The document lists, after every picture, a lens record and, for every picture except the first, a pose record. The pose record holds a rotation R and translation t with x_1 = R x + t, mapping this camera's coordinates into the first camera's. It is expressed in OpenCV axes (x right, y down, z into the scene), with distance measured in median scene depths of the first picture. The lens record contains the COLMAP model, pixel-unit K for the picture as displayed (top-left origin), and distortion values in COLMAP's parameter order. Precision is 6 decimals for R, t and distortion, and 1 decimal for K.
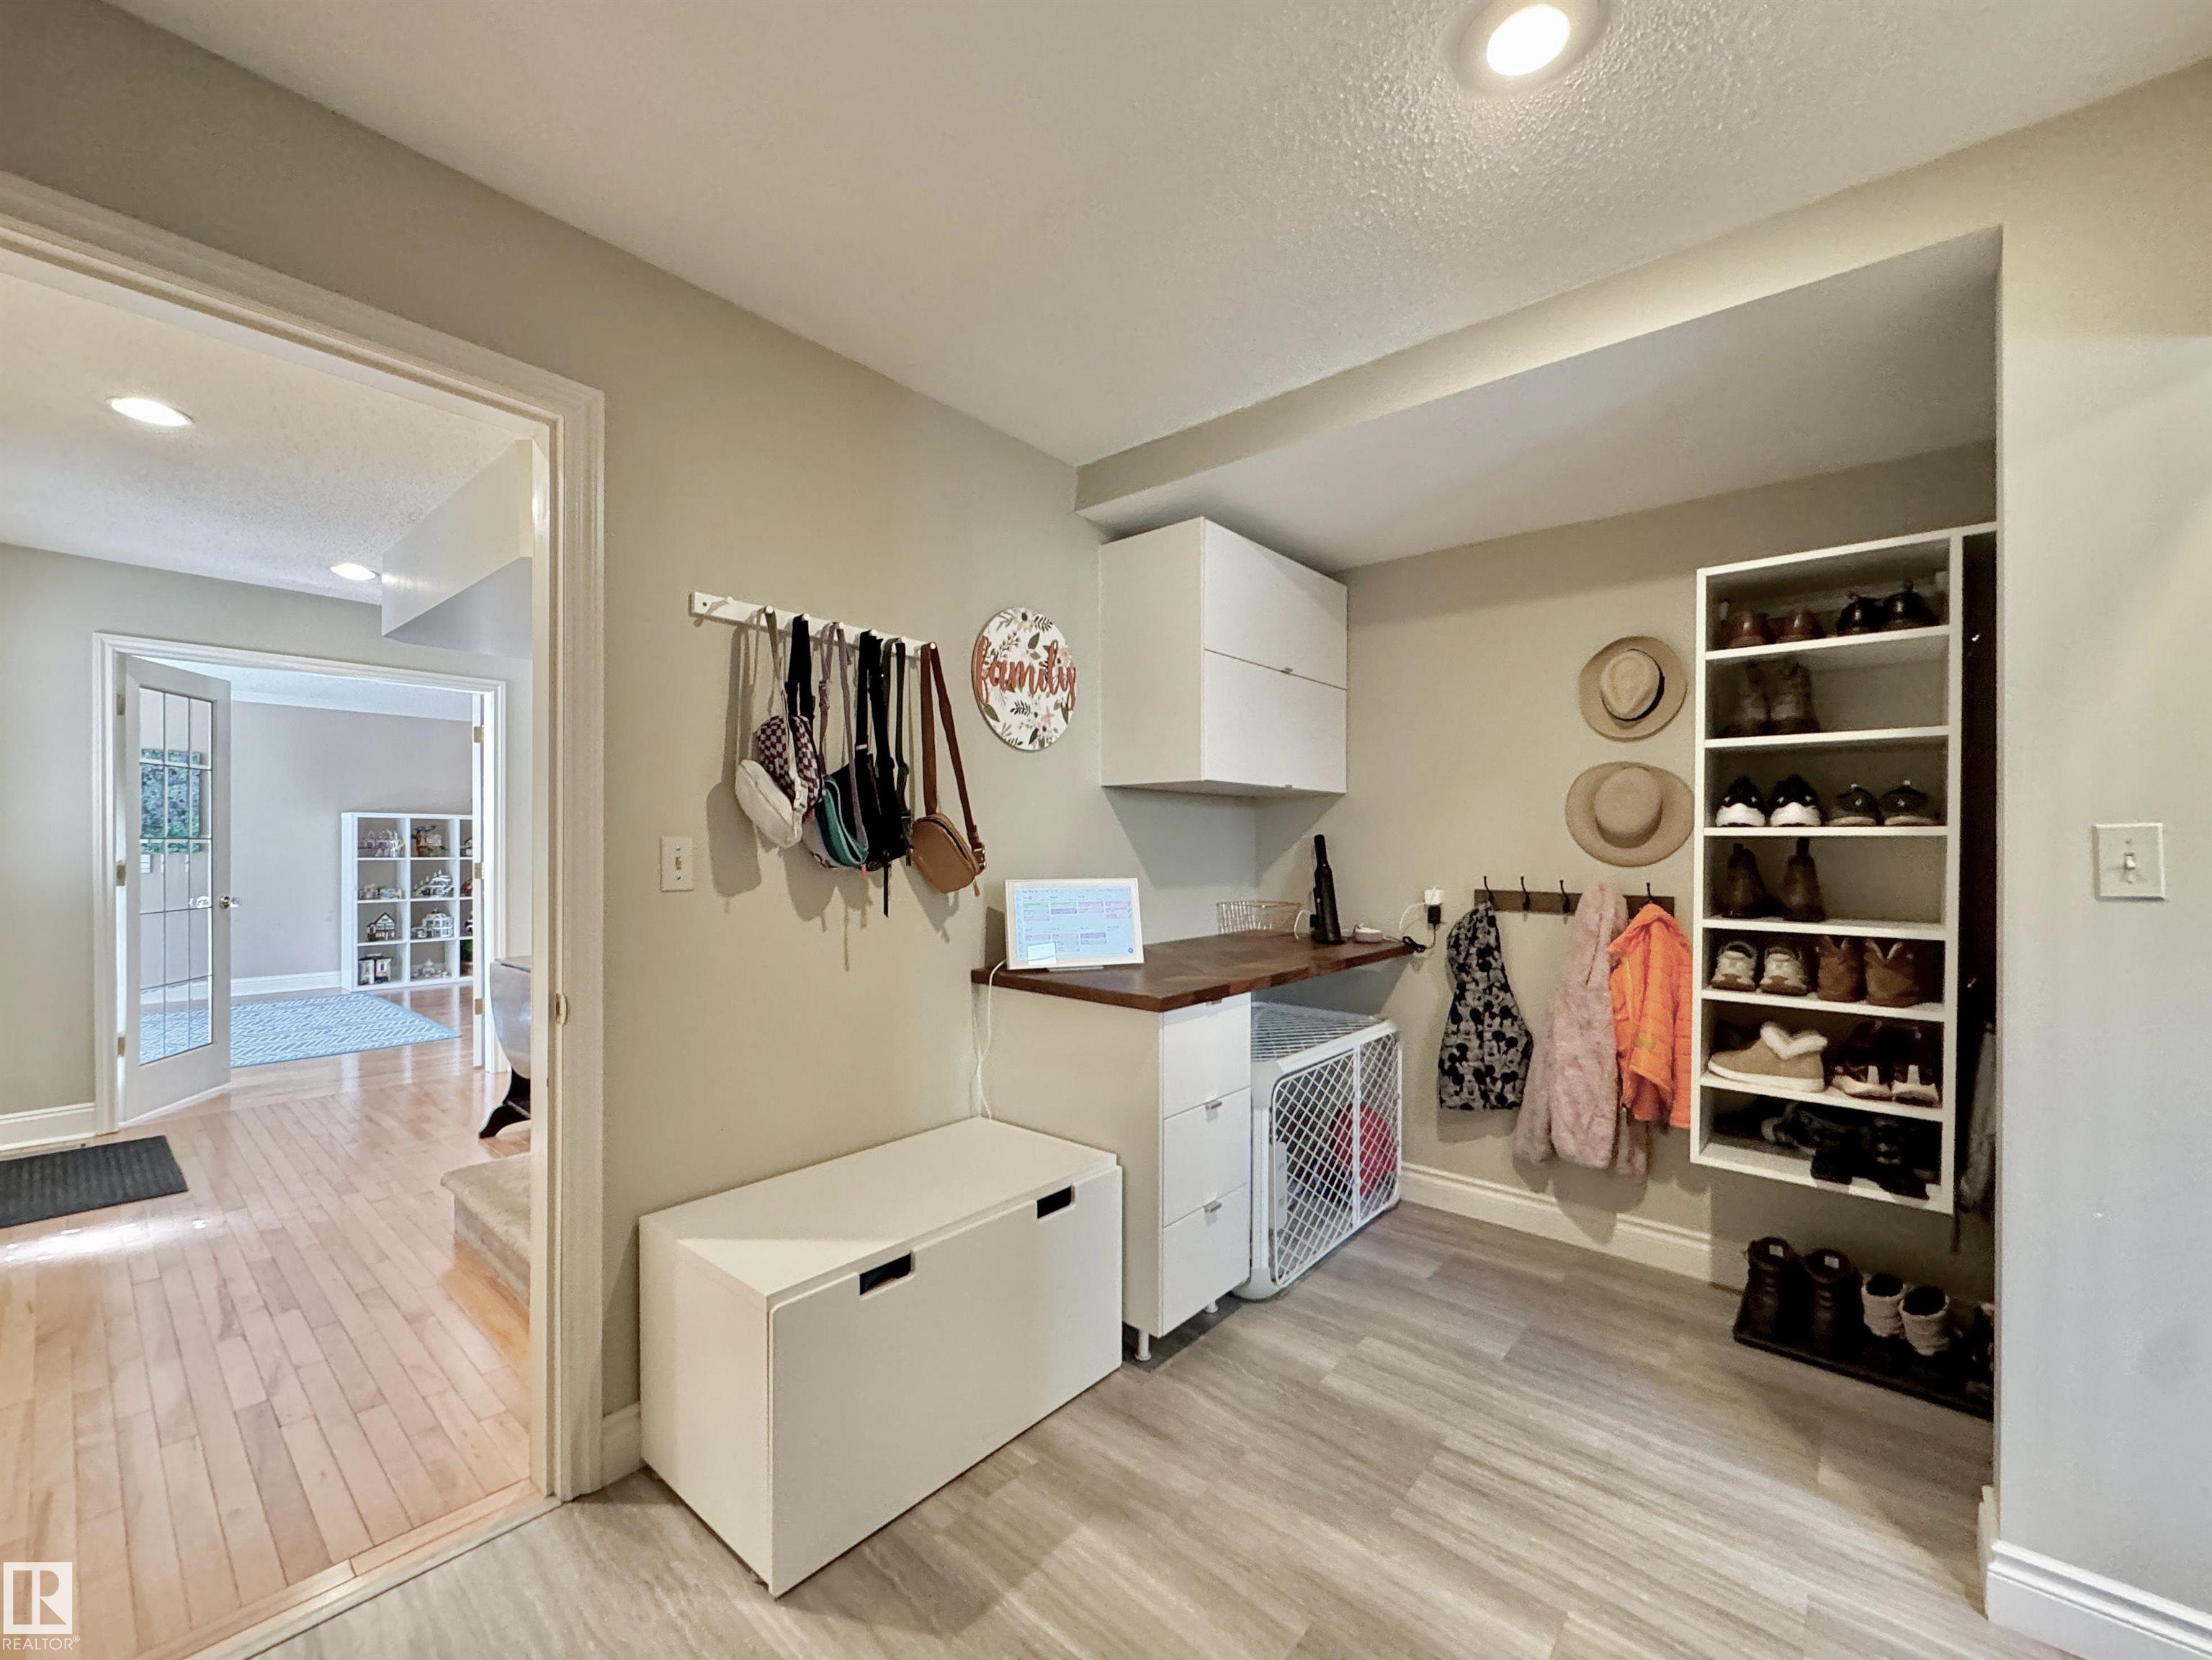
lens RADIAL K [[906.3, 0, 1076.1], [0, 906.3, 849.1], [0, 0, 1]] dist [-0.000454, -0.000064]
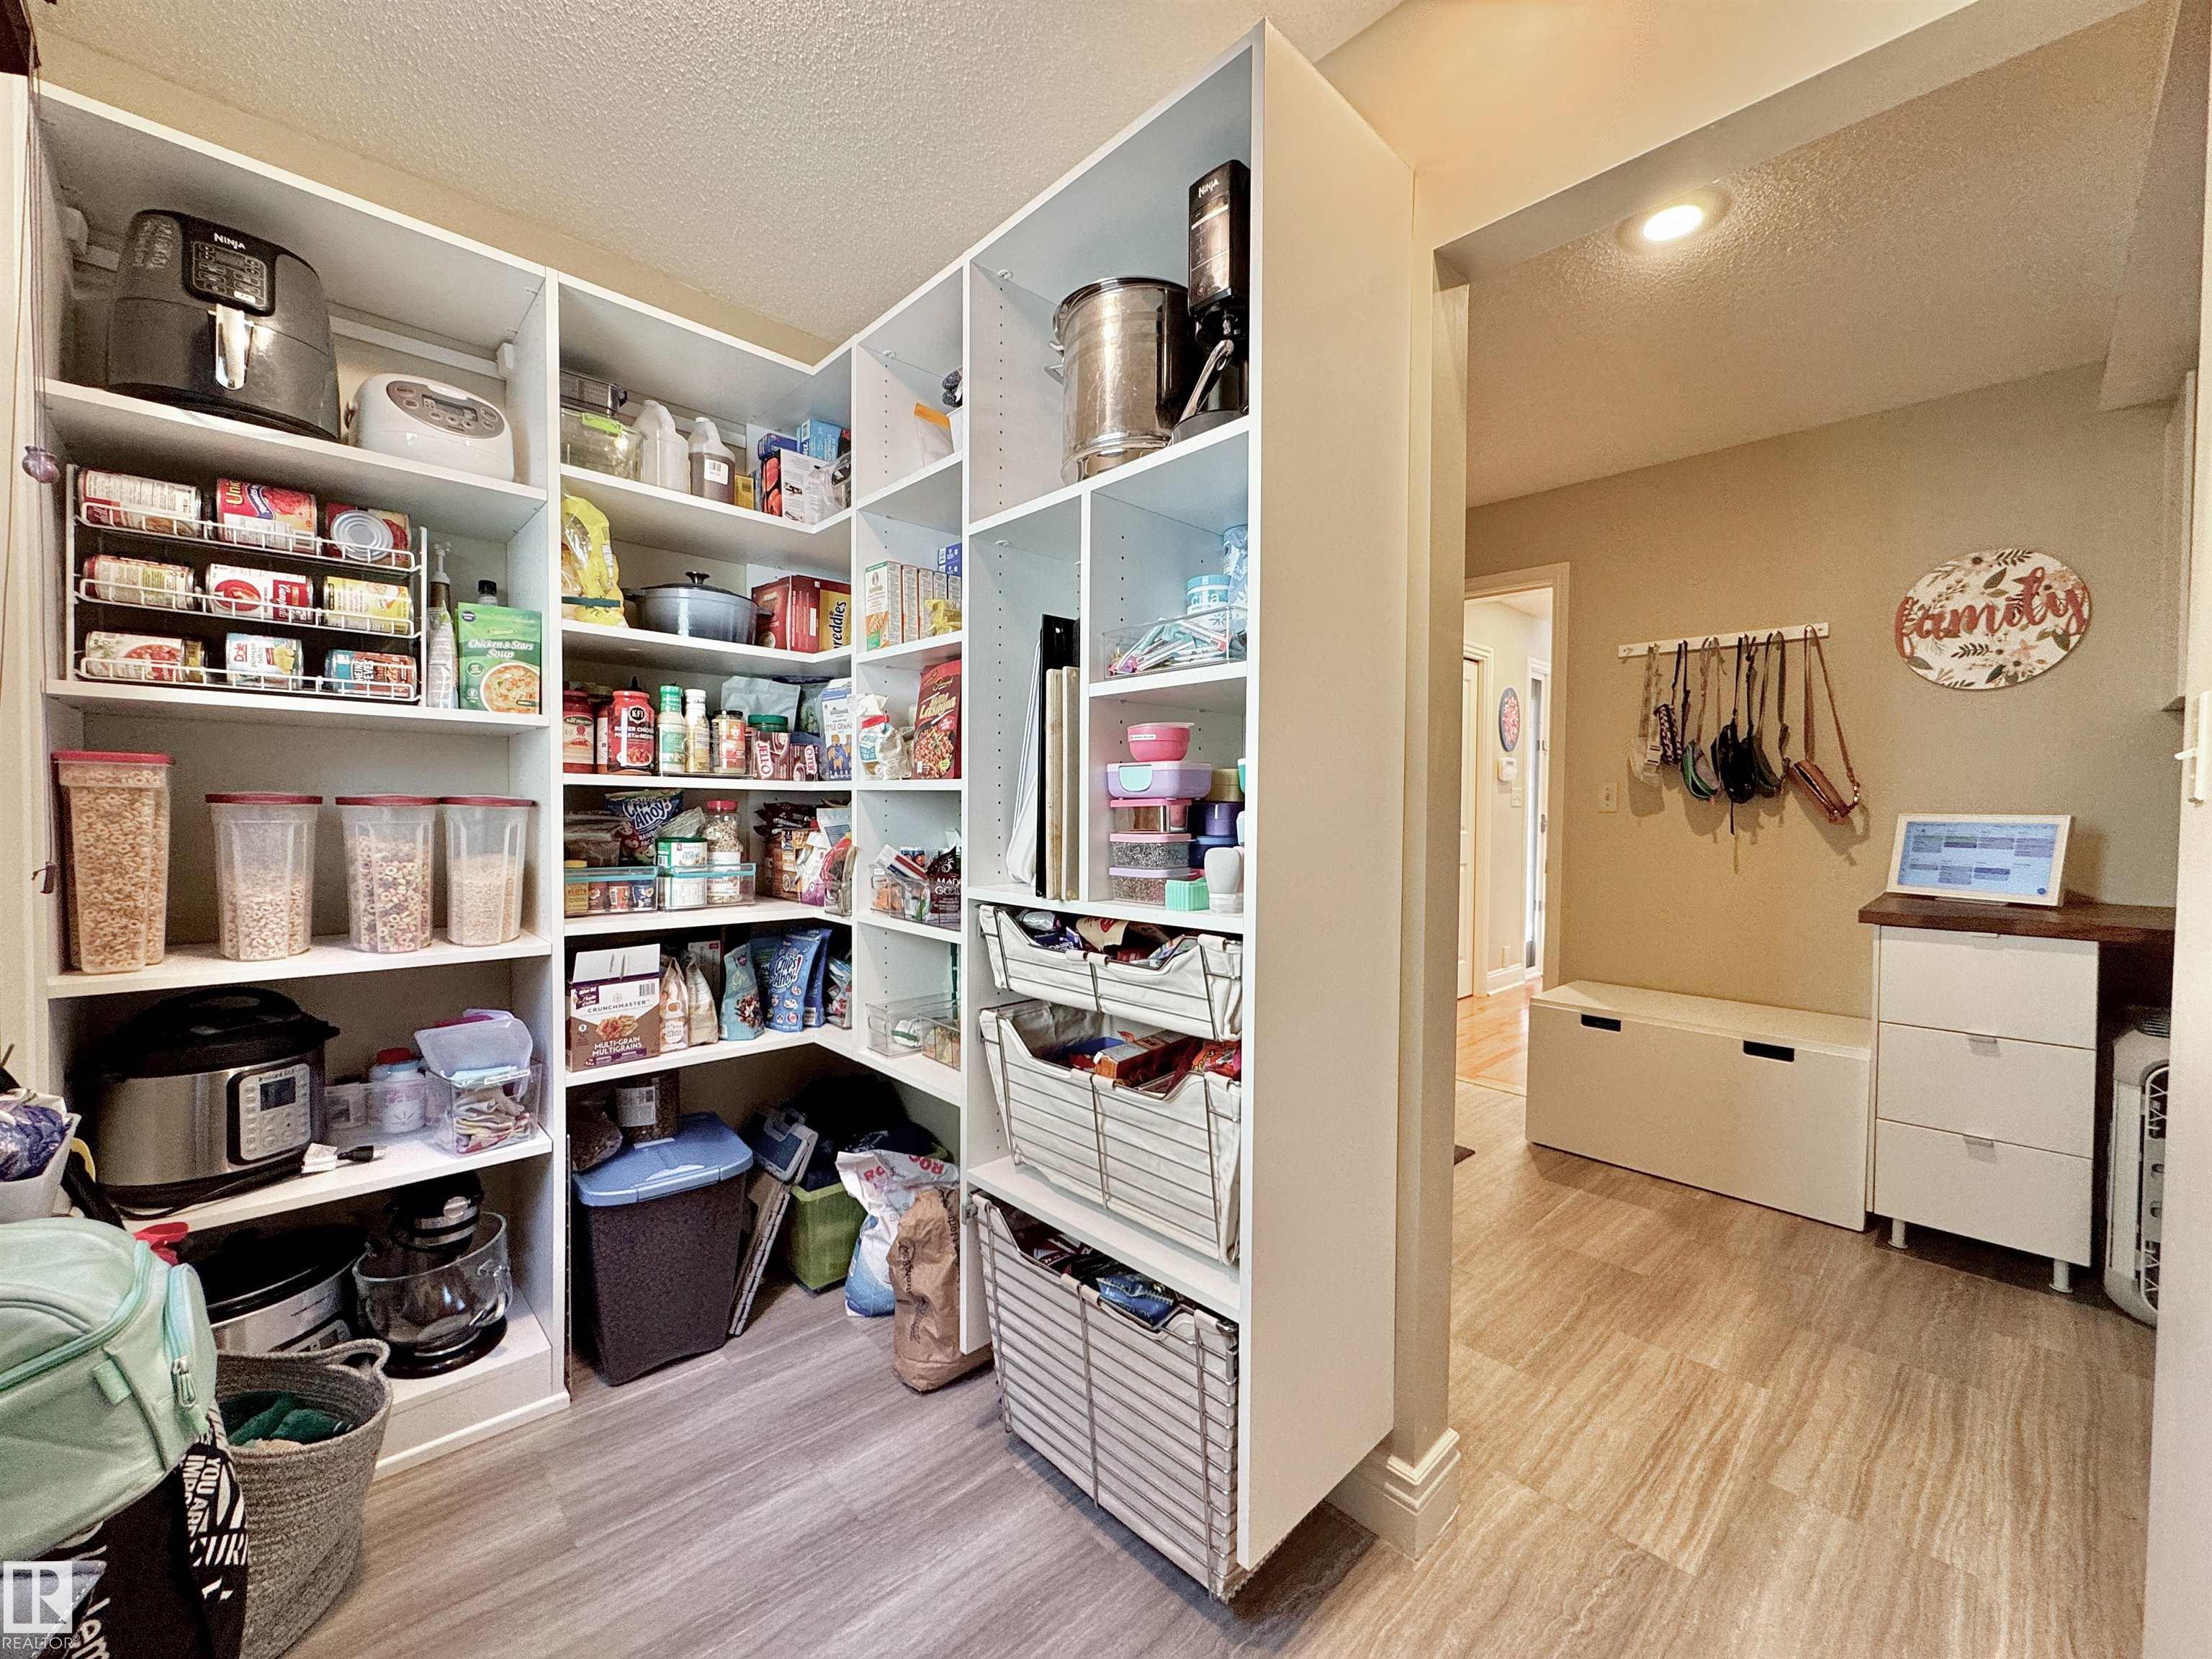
lens RADIAL K [[885.1, 0, 1106.0], [0, 885.1, 829.5], [0, 0, 1]] dist [0.000147, -0.000162]
pose [[-0.100640, 0.017315, -0.994772, 1.072517], [-0.019945, 0.999612, 0.019418, 0.049968], [0.994723, 0.021795, -0.100255, 0.128263]]
